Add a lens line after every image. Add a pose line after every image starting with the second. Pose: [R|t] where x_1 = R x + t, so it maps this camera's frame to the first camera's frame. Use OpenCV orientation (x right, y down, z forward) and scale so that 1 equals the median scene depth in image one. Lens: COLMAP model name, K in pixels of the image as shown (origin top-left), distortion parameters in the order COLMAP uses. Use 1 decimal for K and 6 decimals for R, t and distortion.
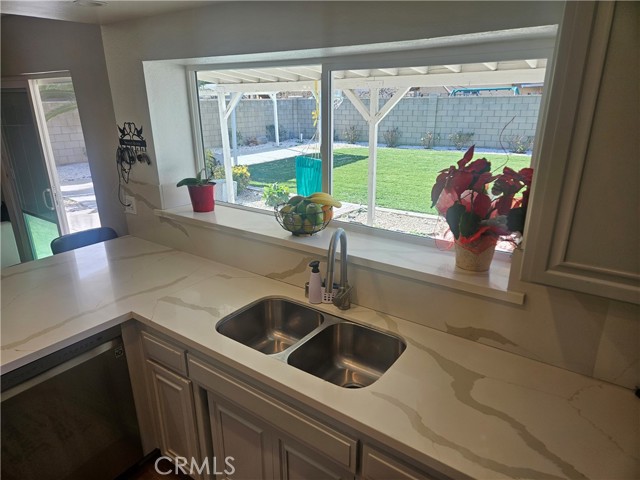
lens RADIAL K [[428.2, 0, 311.0], [0, 428.2, 245.9], [0, 0, 1]] dist [0.080842, -0.064681]
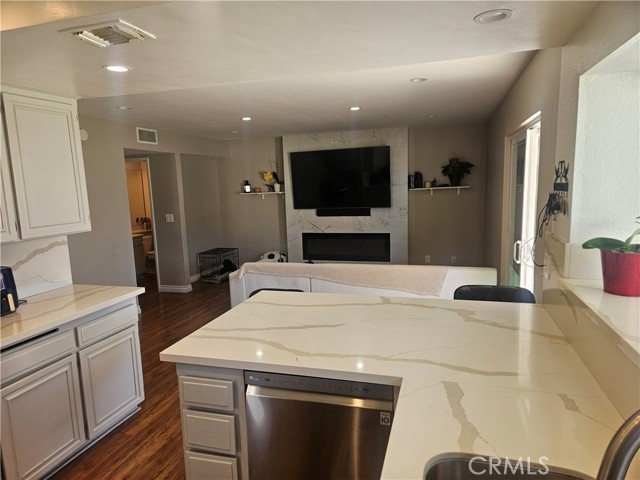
lens RADIAL K [[428.2, 0, 314.0], [0, 428.2, 243.5], [0, 0, 1]] dist [0.080842, -0.064681]
pose [[0.336806, 0.136947, -0.931562, 0.172262], [-0.280848, 0.958942, 0.039432, -0.051512], [0.898714, 0.248346, 0.361439, 0.365094]]
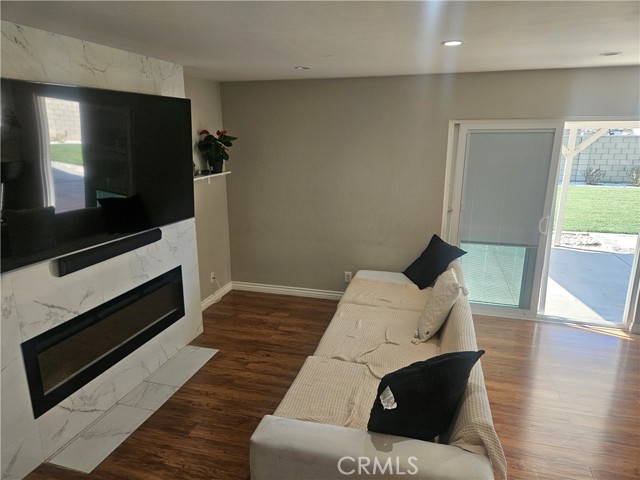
lens RADIAL K [[428.2, 0, 316.1], [0, 428.2, 244.5], [0, 0, 1]] dist [0.080842, -0.064681]
pose [[0.933696, -0.075793, 0.349954, -2.155522], [0.104293, 0.992530, -0.063299, -0.067857], [-0.342543, 0.095600, 0.934626, 0.228146]]
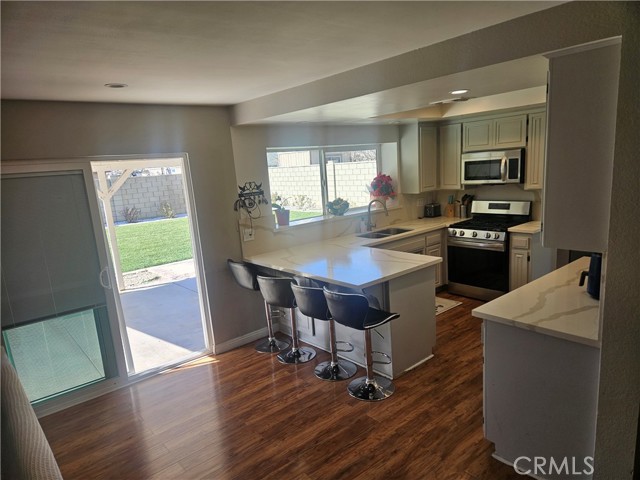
lens RADIAL K [[428.2, 0, 320.8], [0, 428.2, 249.3], [0, 0, 1]] dist [0.080842, -0.064681]
pose [[0.219320, -0.198937, 0.955156, -1.969607], [0.383777, 0.917663, 0.103007, -0.114597], [-0.897003, 0.343975, 0.277610, 0.393181]]
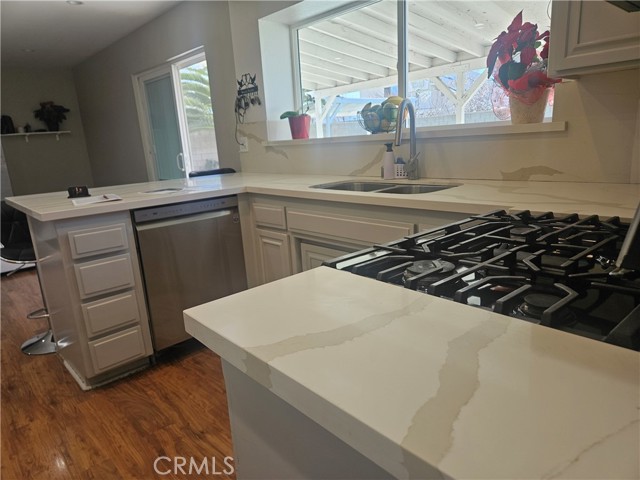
lens RADIAL K [[428.2, 0, 313.9], [0, 428.2, 242.4], [0, 0, 1]] dist [0.080842, -0.064681]
pose [[0.978242, 0.003759, -0.207433, 0.039711], [-0.021598, 0.996248, -0.083801, 0.305862], [0.206340, 0.086458, 0.974653, -0.146466]]
